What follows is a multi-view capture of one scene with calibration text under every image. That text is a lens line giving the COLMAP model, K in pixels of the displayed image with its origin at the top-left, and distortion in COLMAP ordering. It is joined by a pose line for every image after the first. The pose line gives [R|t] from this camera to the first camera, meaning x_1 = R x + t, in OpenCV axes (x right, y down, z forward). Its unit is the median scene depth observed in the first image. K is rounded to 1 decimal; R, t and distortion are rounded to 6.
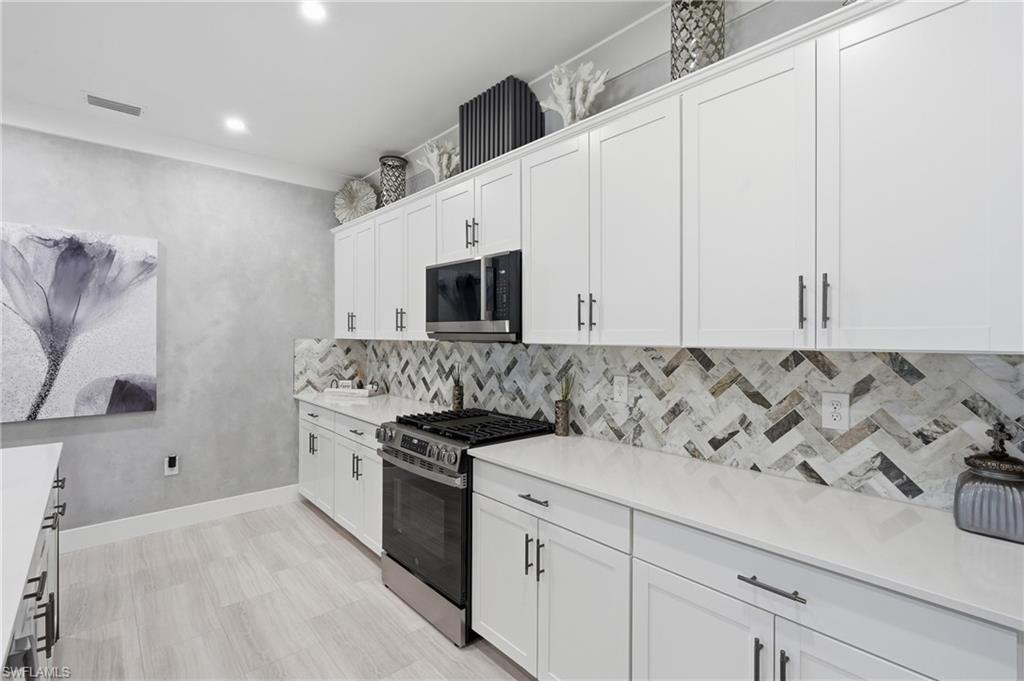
lens RADIAL K [[476.5, 0, 512.0], [0, 476.5, 340.5], [0, 0, 1]] dist [0.002683, 0.000643]
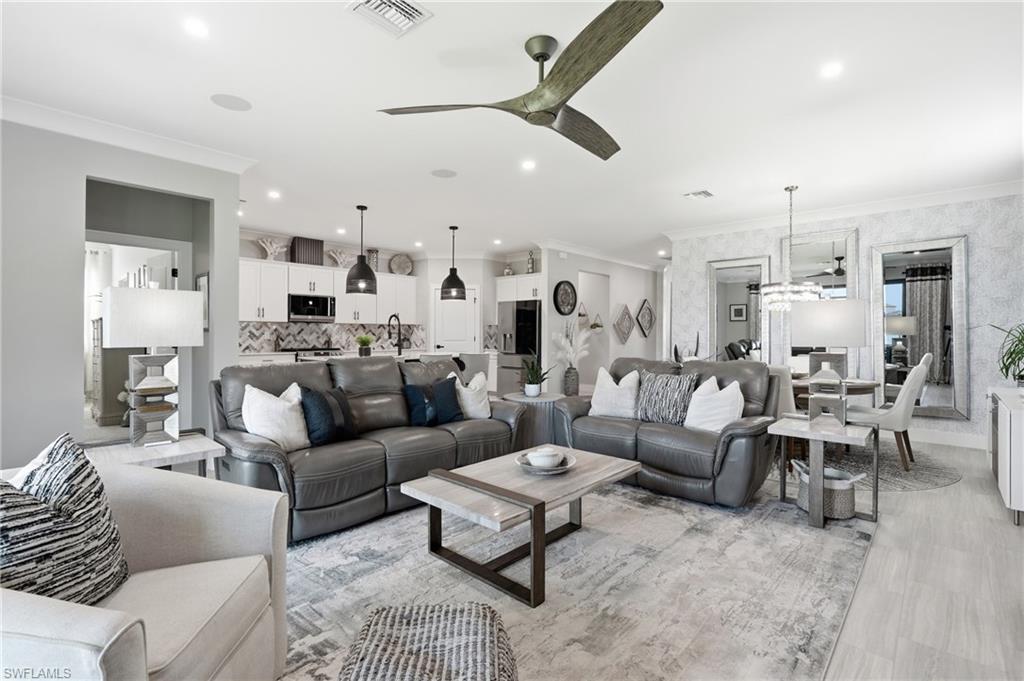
lens RADIAL K [[463.3, 0, 513.5], [0, 463.3, 337.6], [0, 0, 1]] dist [0.000418, 0.000170]
pose [[-0.119115, -0.018163, 0.992714, -2.857236], [0.005311, 0.999807, 0.018930, 0.044988], [-0.992866, 0.007527, -0.118995, 0.076594]]
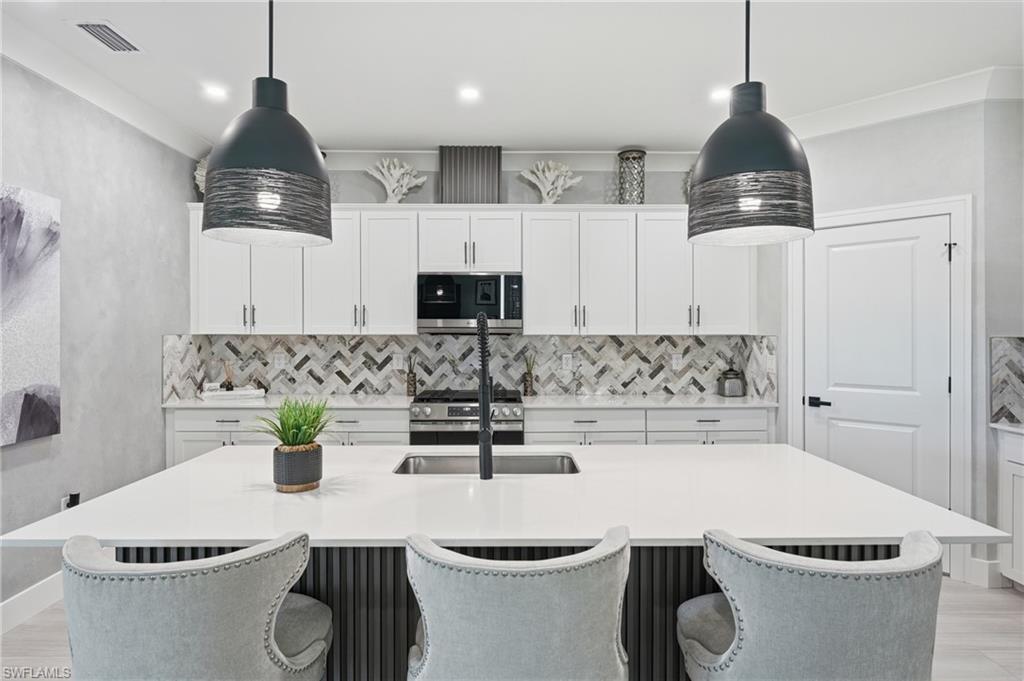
lens RADIAL K [[574.7, 0, 512.0], [0, 574.7, 340.5], [0, 0, 1]] dist [-0.003165, -0.000901]
pose [[0.648643, -0.016250, 0.760919, -1.111581], [0.011329, 0.999867, 0.011695, 0.001912], [-0.761008, 0.001034, 0.648742, -0.112355]]
